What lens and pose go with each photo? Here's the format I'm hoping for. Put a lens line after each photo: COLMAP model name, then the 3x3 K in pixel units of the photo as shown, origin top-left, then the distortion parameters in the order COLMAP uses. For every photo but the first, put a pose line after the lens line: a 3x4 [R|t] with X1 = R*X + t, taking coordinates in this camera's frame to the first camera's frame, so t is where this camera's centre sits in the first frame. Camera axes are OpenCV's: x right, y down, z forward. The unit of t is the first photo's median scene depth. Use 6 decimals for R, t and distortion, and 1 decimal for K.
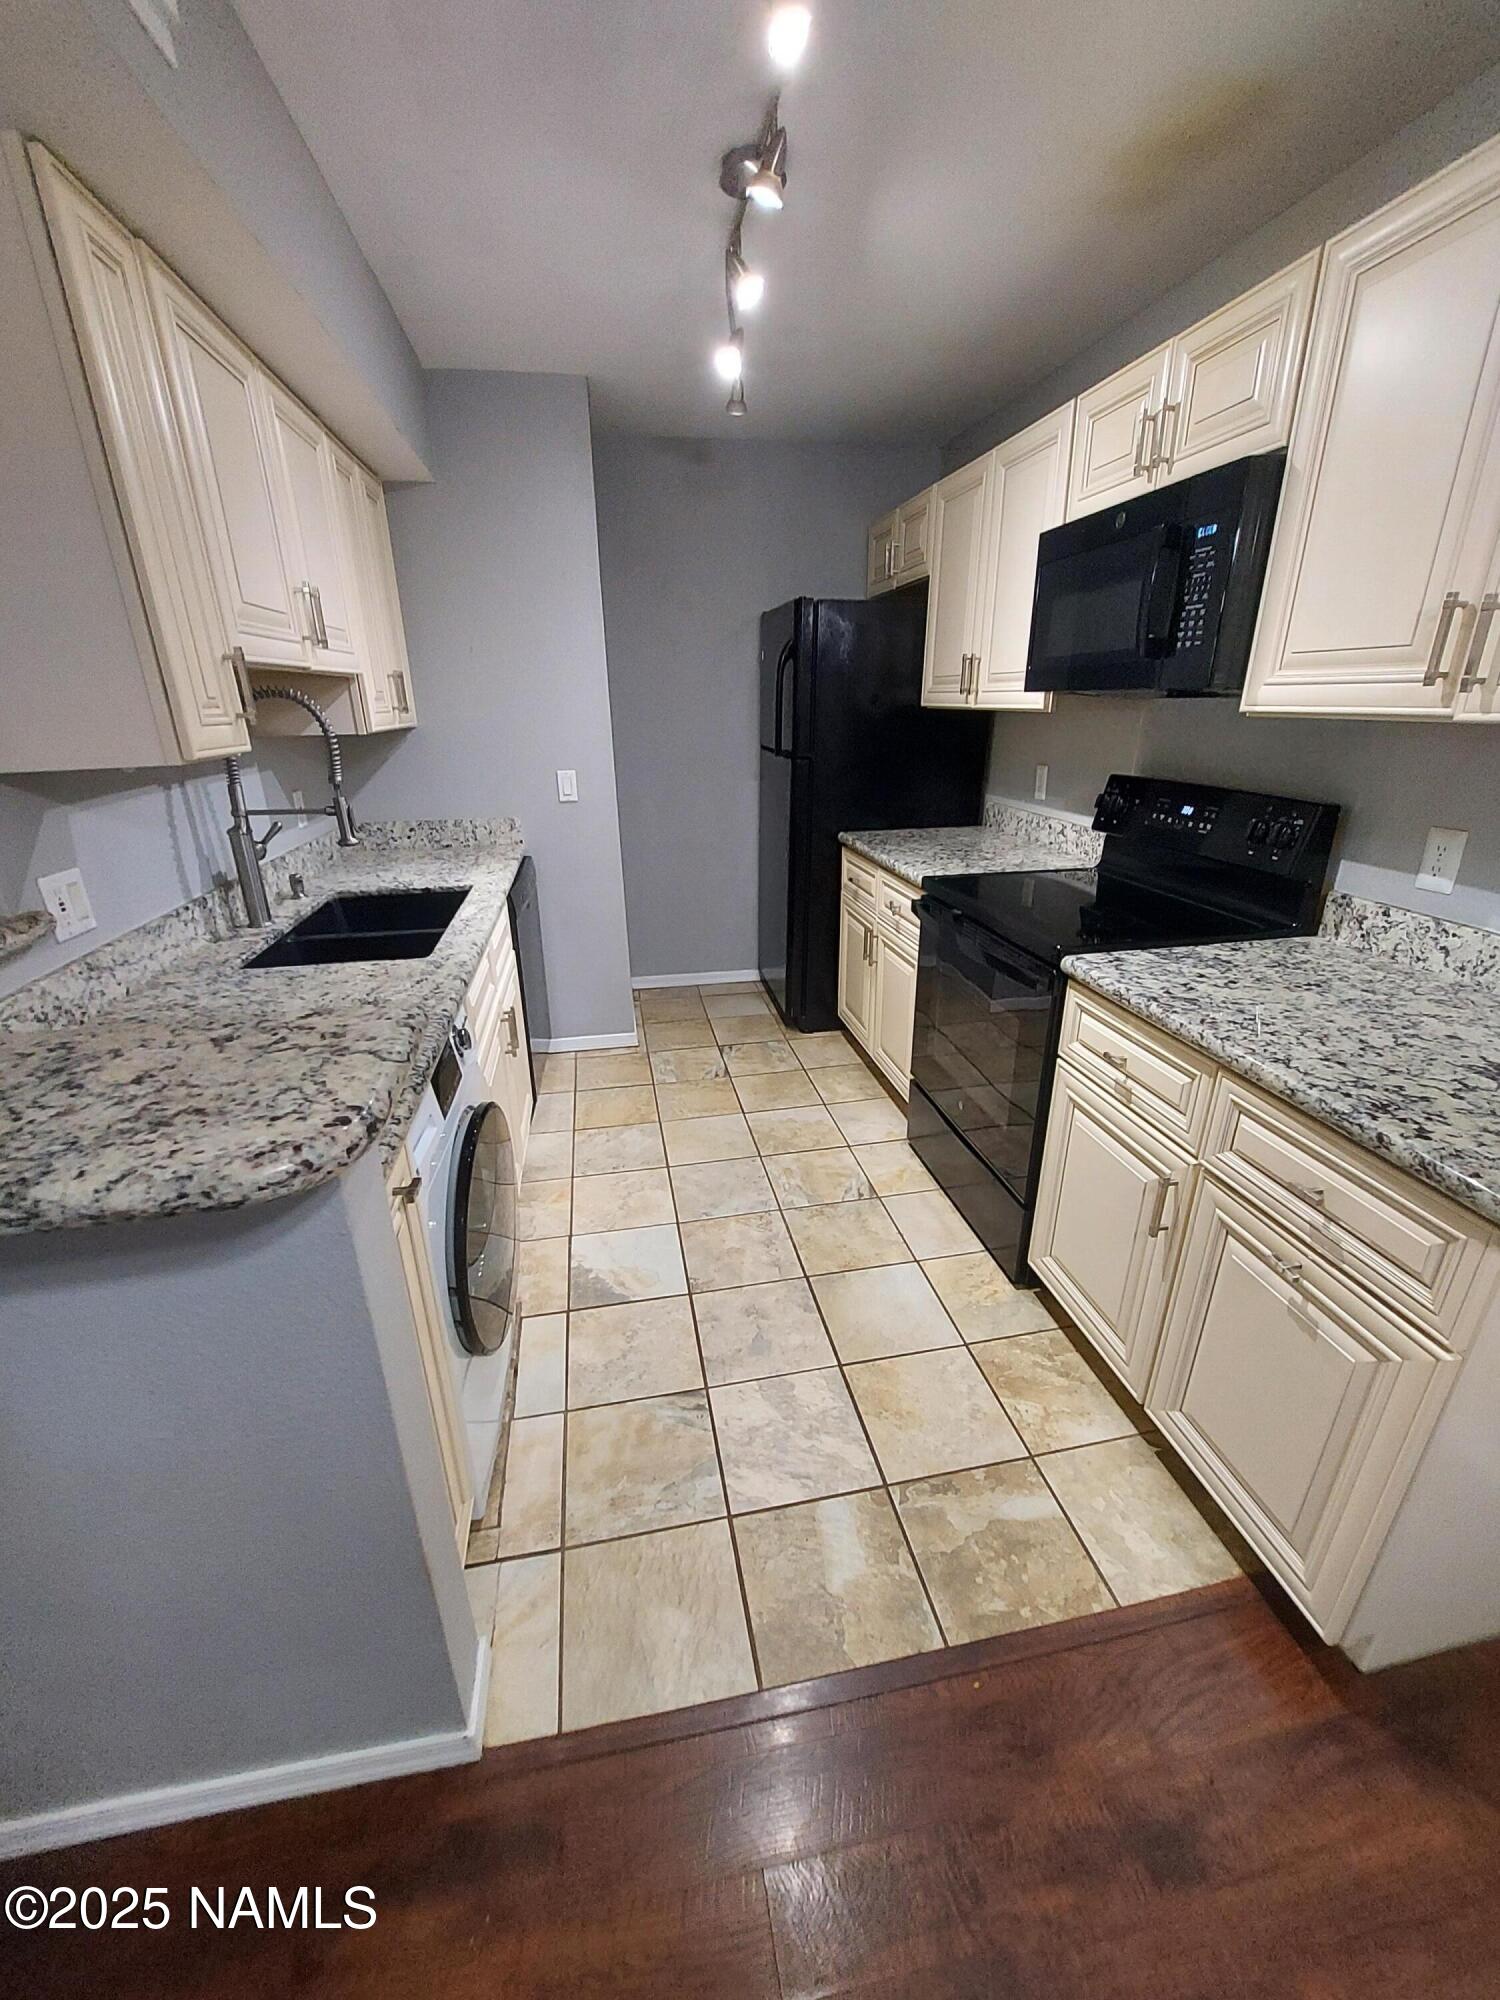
lens RADIAL K [[791.0, 0, 747.0], [0, 791.0, 1005.5], [0, 0, 1]] dist [-0.015015, -0.000841]
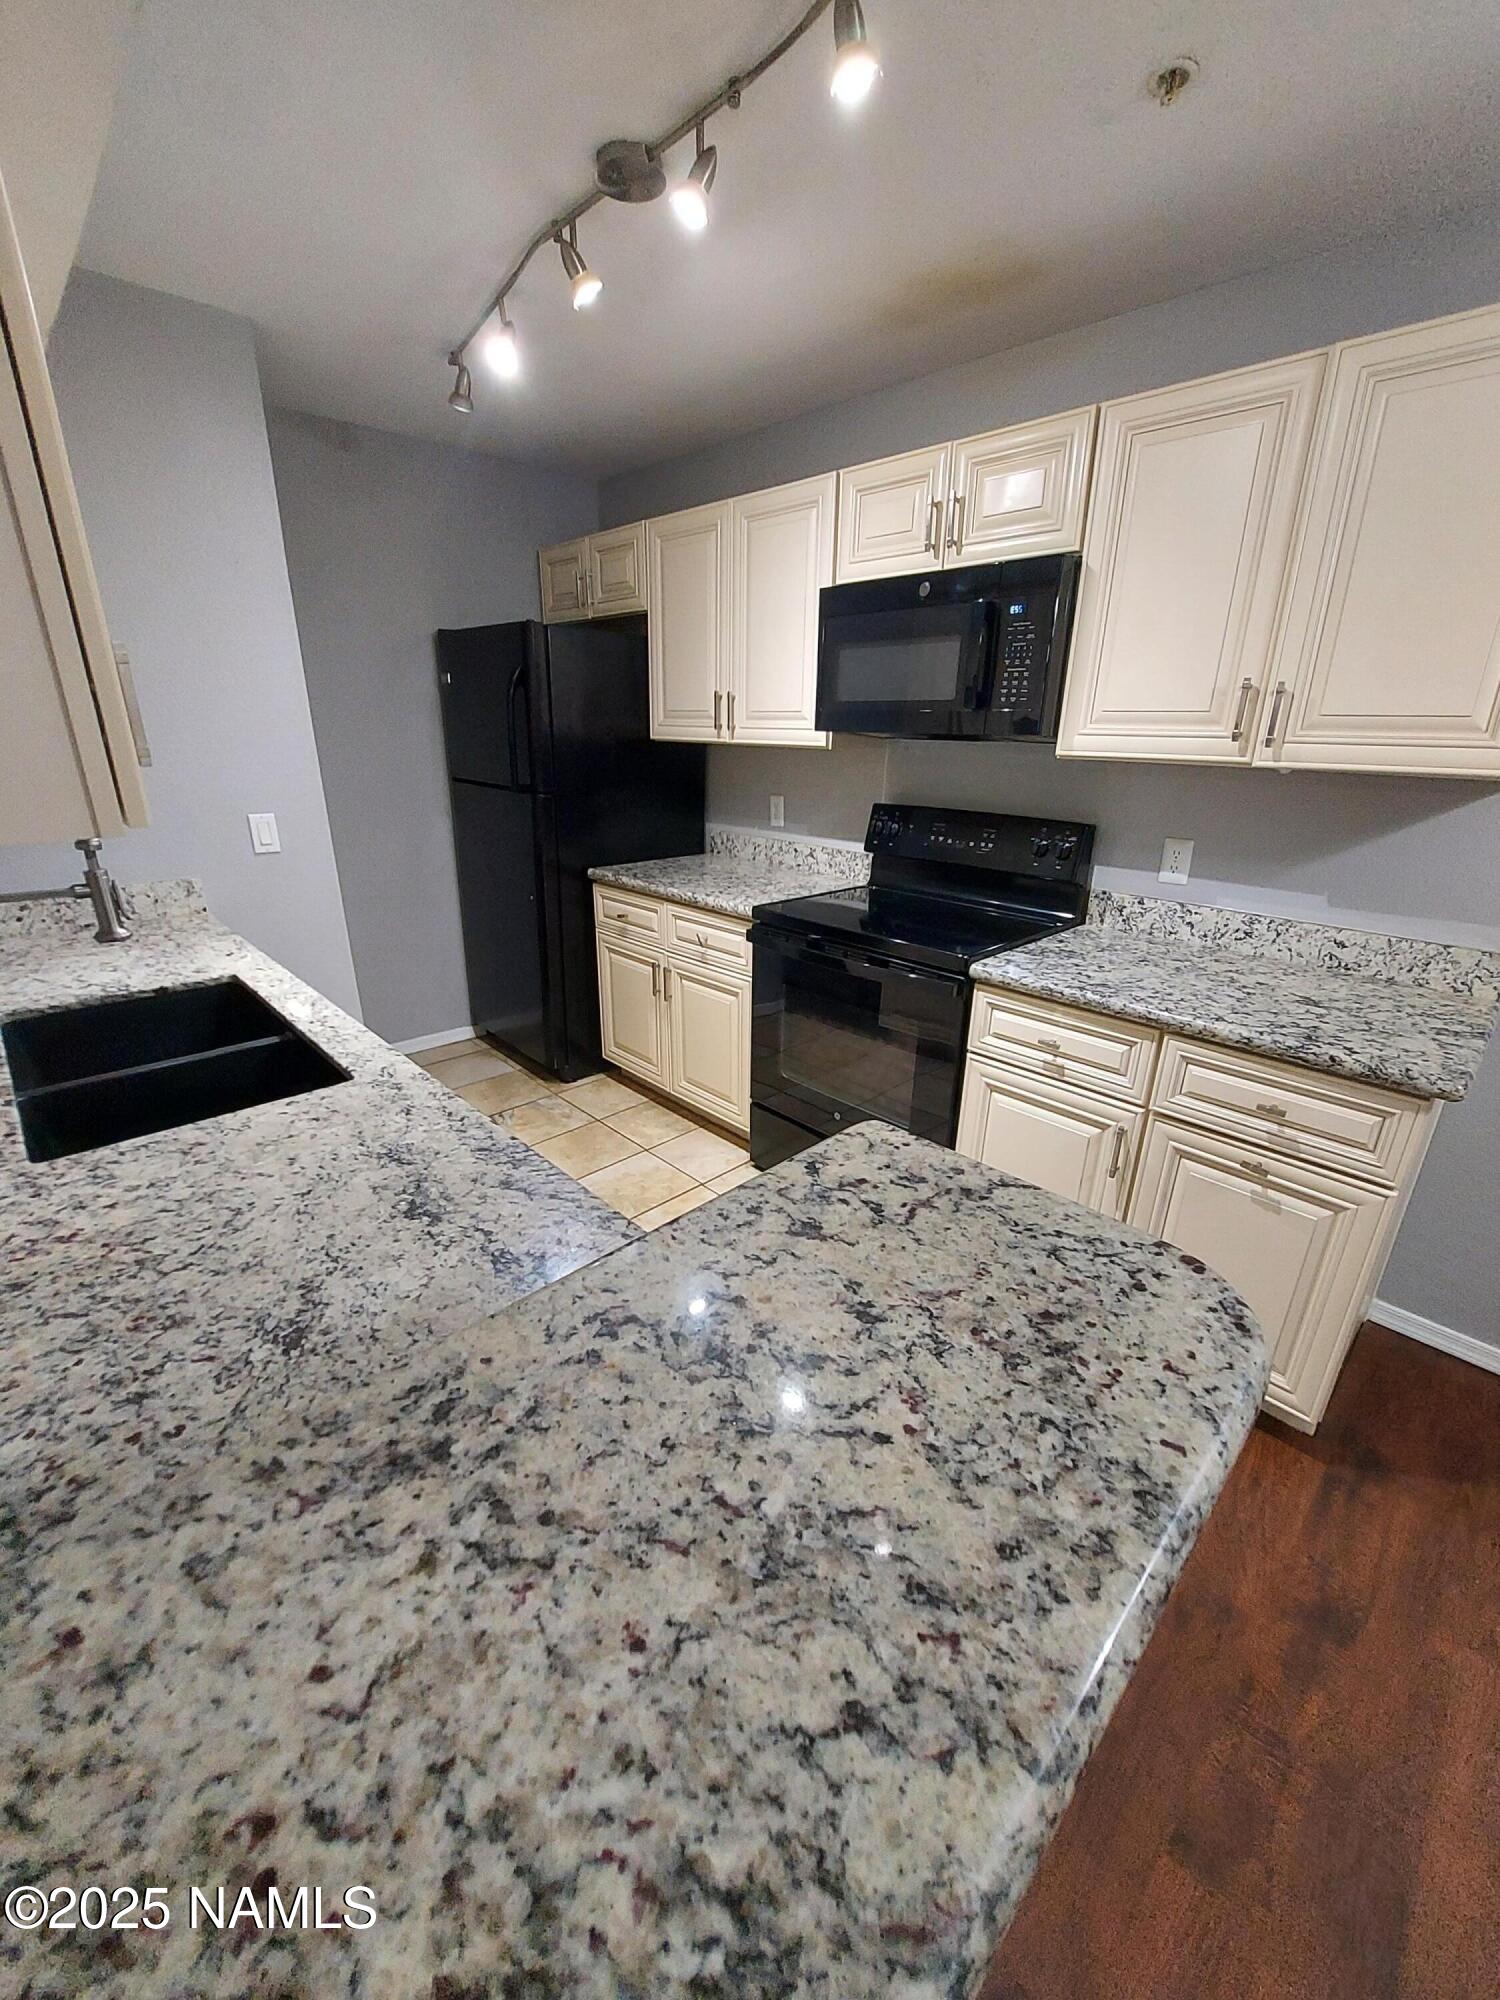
lens RADIAL K [[791.0, 0, 746.6], [0, 791.0, 1015.4], [0, 0, 1]] dist [-0.015015, -0.000841]
pose [[0.837515, -0.162676, 0.521637, -0.519267], [0.171636, 0.984657, 0.031502, -0.087218], [-0.518758, 0.063148, 0.852586, 0.204802]]
